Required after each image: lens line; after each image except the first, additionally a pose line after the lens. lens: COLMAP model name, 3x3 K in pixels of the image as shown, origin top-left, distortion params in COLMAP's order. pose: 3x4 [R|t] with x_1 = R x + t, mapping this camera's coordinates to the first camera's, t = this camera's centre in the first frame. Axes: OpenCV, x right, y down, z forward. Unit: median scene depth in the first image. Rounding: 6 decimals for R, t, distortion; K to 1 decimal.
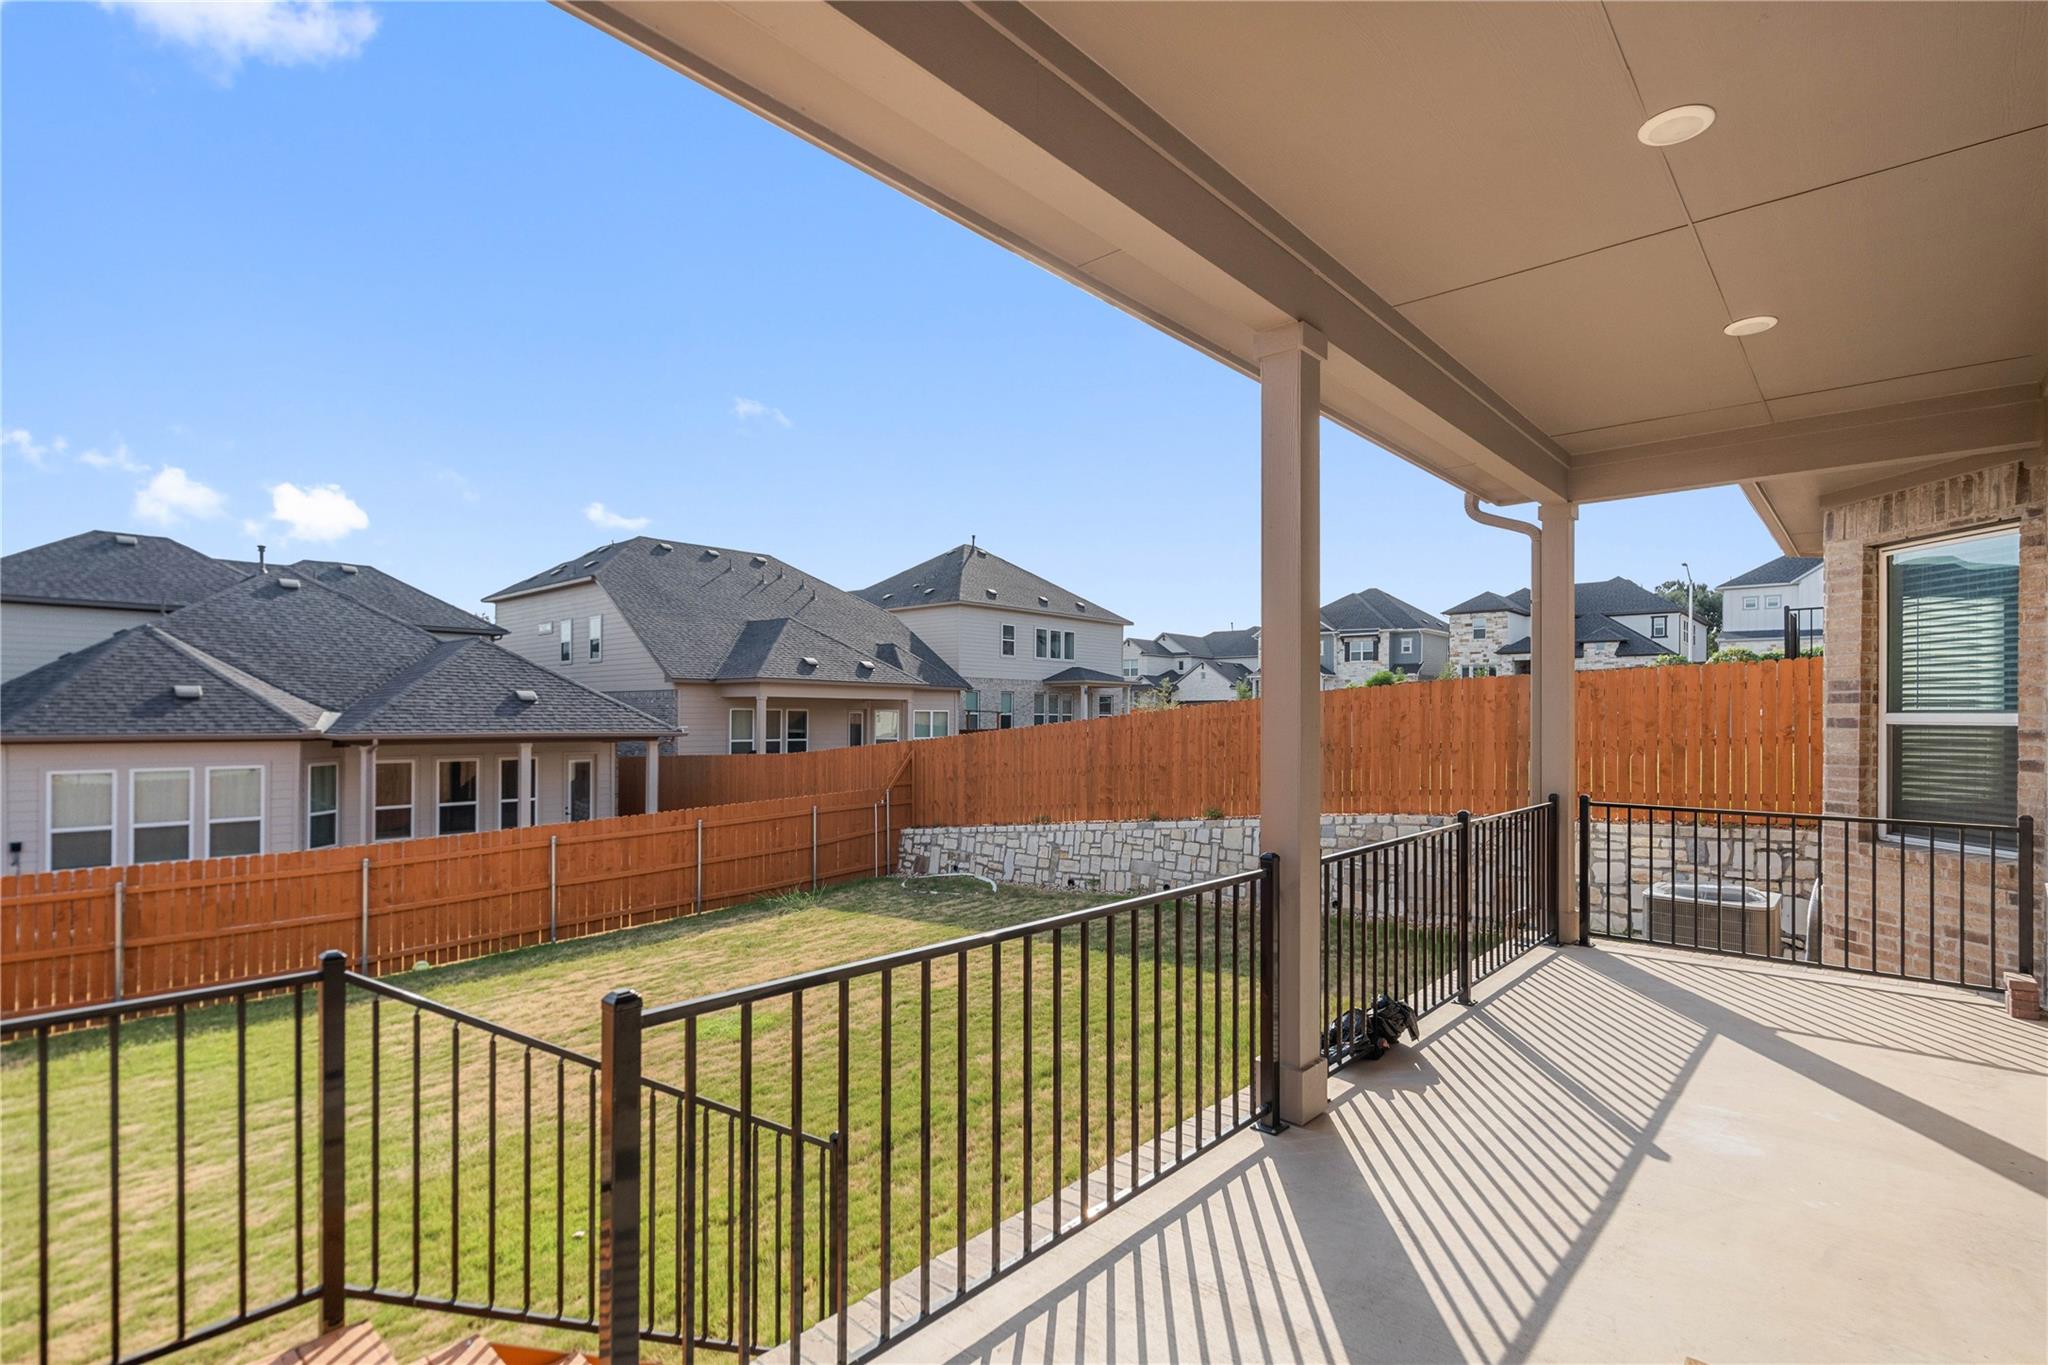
lens RADIAL K [[954.8, 0, 1040.2], [0, 954.8, 704.4], [0, 0, 1]] dist [-0.000132, 0.000370]
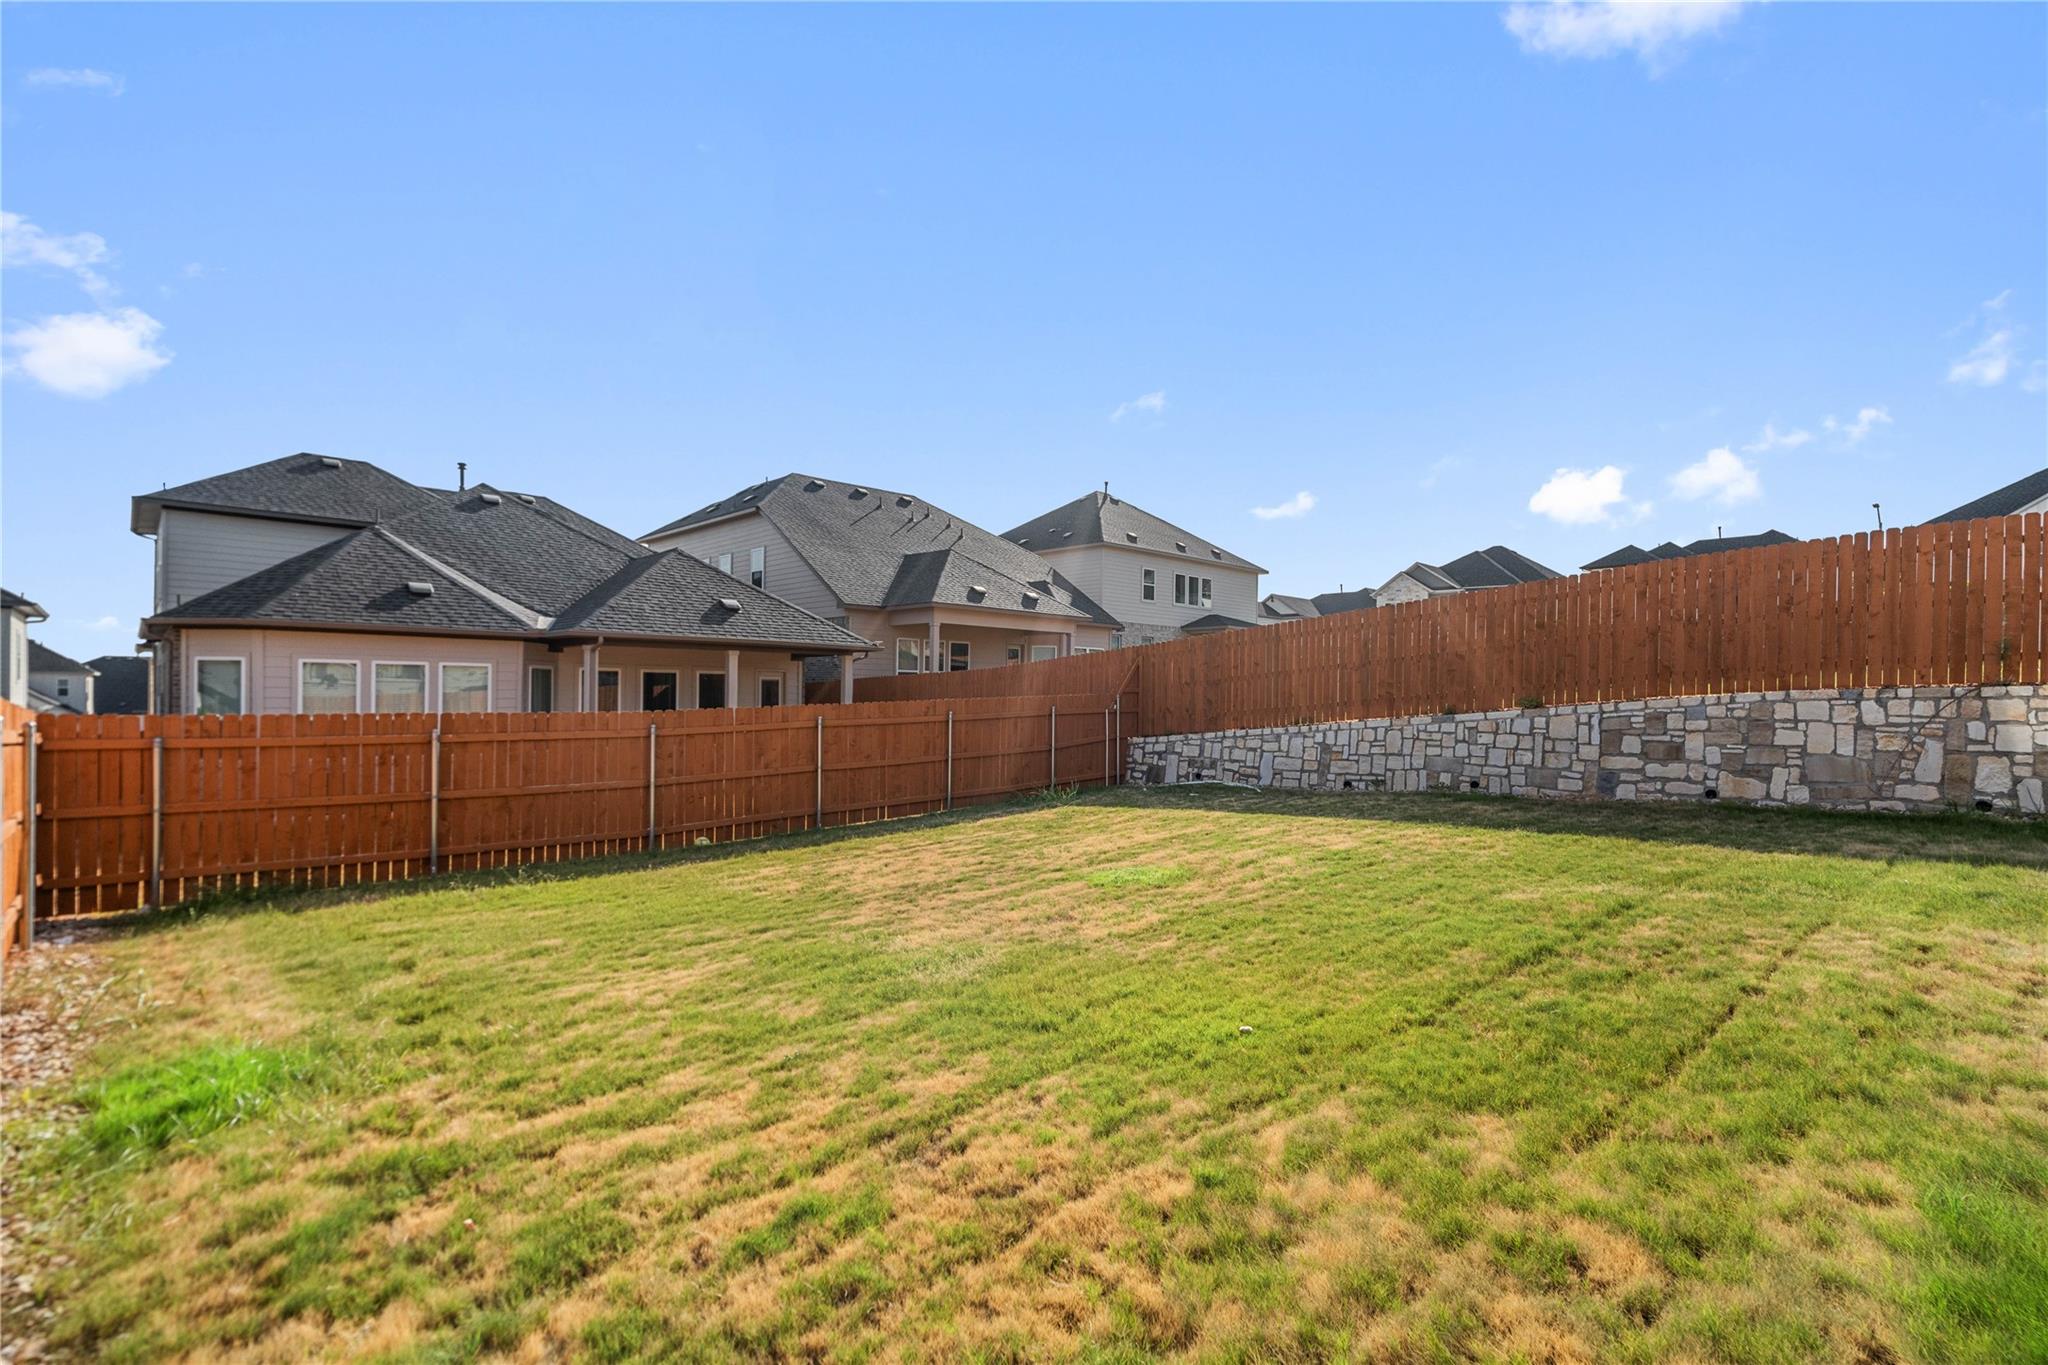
lens RADIAL K [[942.9, 0, 1035.8], [0, 942.9, 689.0], [0, 0, 1]] dist [-0.000344, 0.000576]
pose [[0.997410, 0.008090, -0.071470, -0.175773], [-0.007746, 0.999957, 0.005085, 0.079783], [0.071508, -0.004518, 0.997430, 0.062235]]
